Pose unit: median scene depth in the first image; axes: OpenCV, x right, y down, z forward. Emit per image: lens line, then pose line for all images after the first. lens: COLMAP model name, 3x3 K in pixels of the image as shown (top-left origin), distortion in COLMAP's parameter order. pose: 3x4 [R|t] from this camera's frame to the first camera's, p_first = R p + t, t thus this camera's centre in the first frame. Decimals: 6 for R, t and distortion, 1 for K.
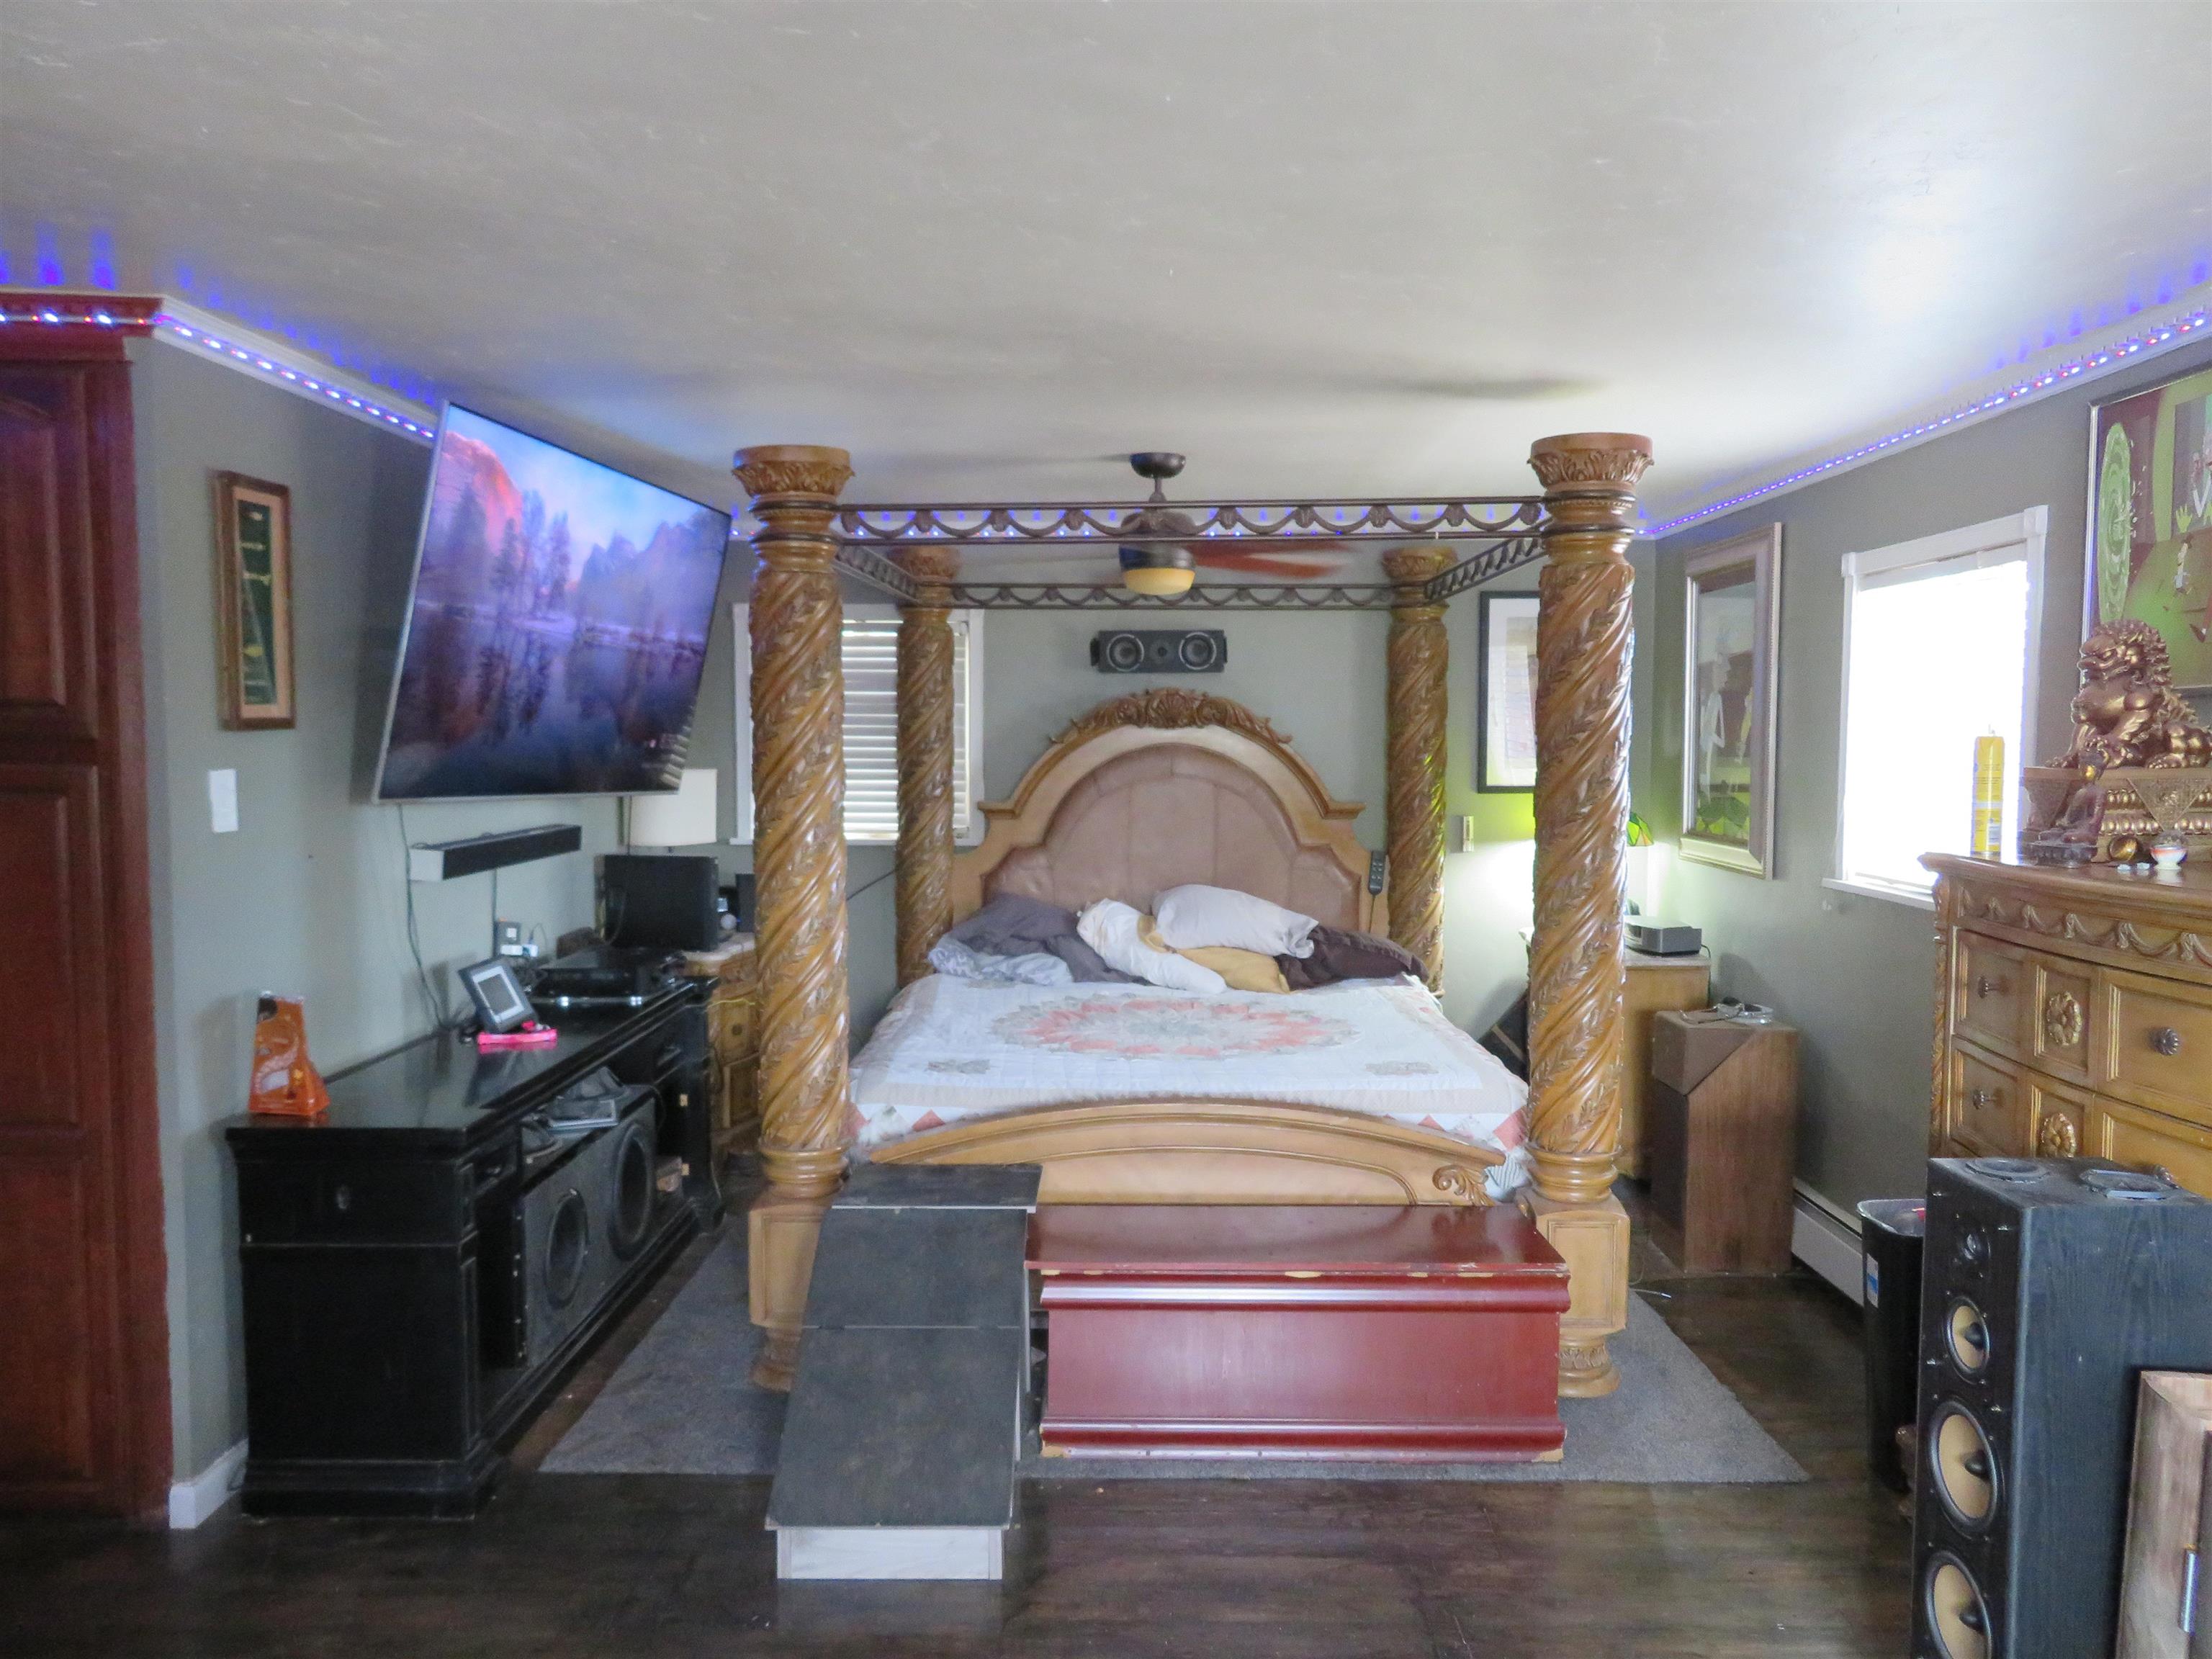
lens RADIAL K [[1598.6, 0, 1109.2], [0, 1598.6, 859.5], [0, 0, 1]] dist [-0.008841, 0.001830]
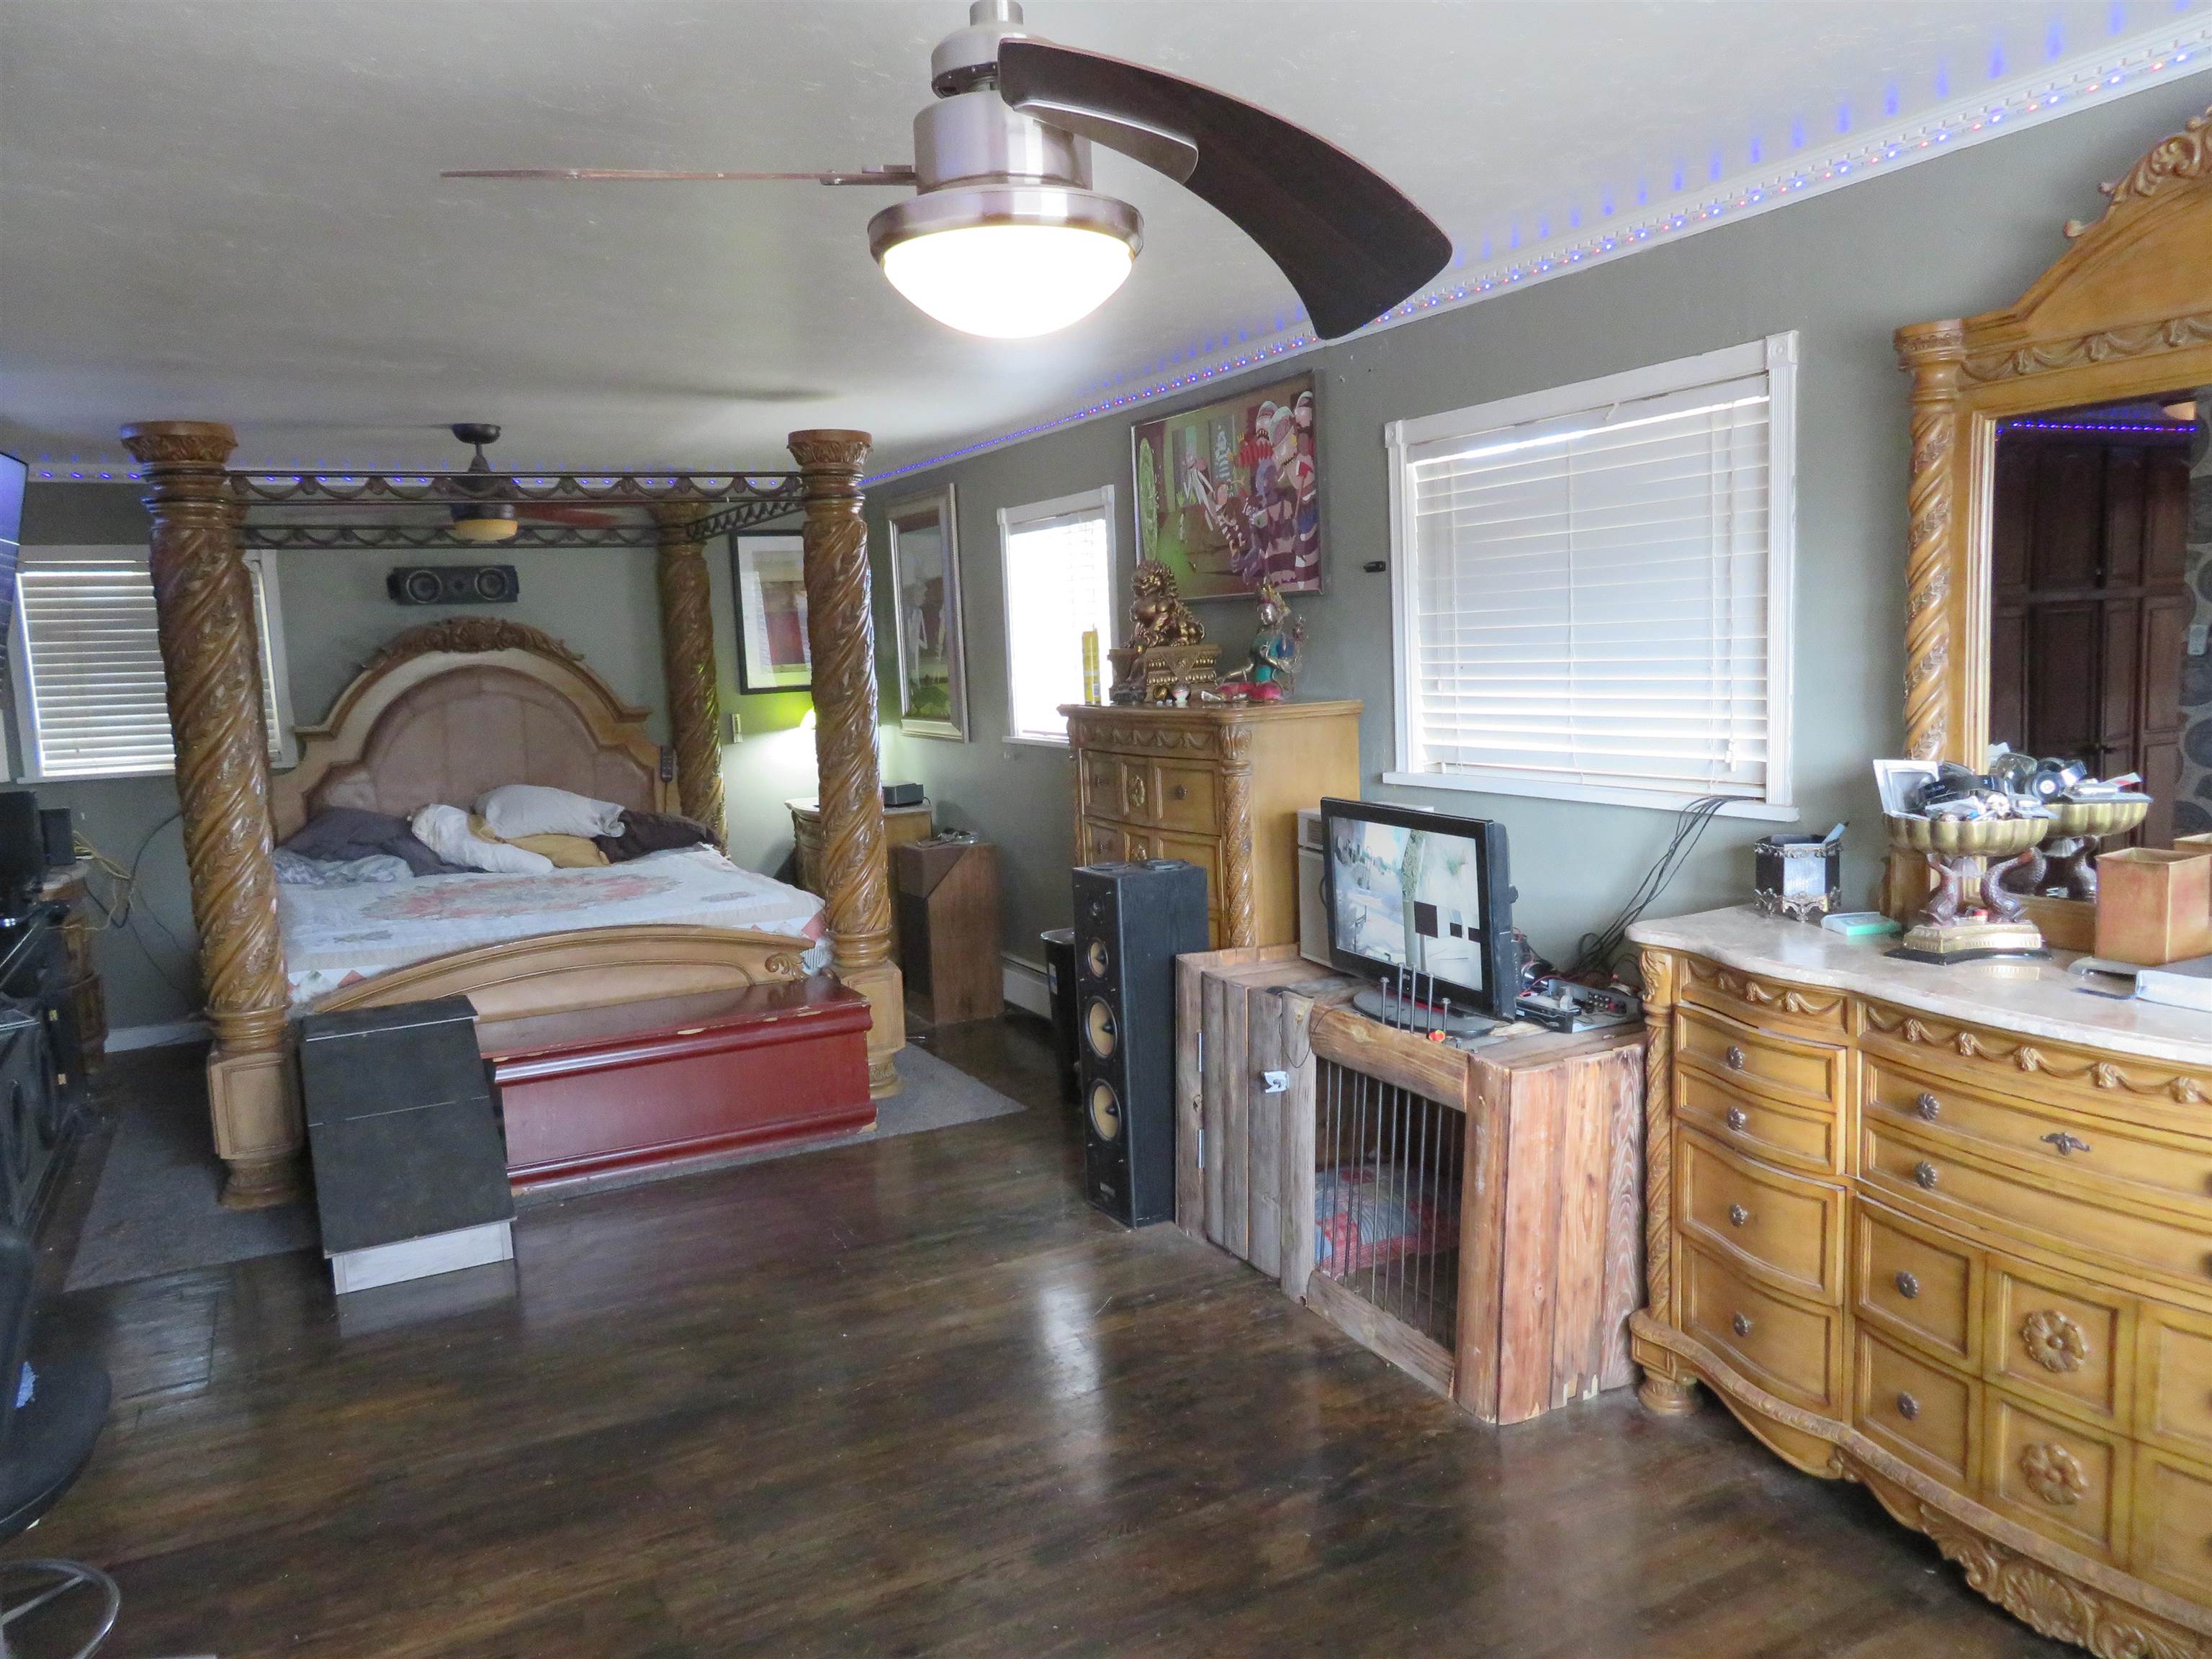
lens RADIAL K [[1598.6, 0, 1109.2], [0, 1598.6, 859.5], [0, 0, 1]] dist [-0.008841, 0.001830]
pose [[0.879373, -0.099839, 0.465548, -0.167090], [0.076404, 0.994687, 0.068997, 0.033725], [-0.469963, -0.025104, 0.882329, -0.355157]]
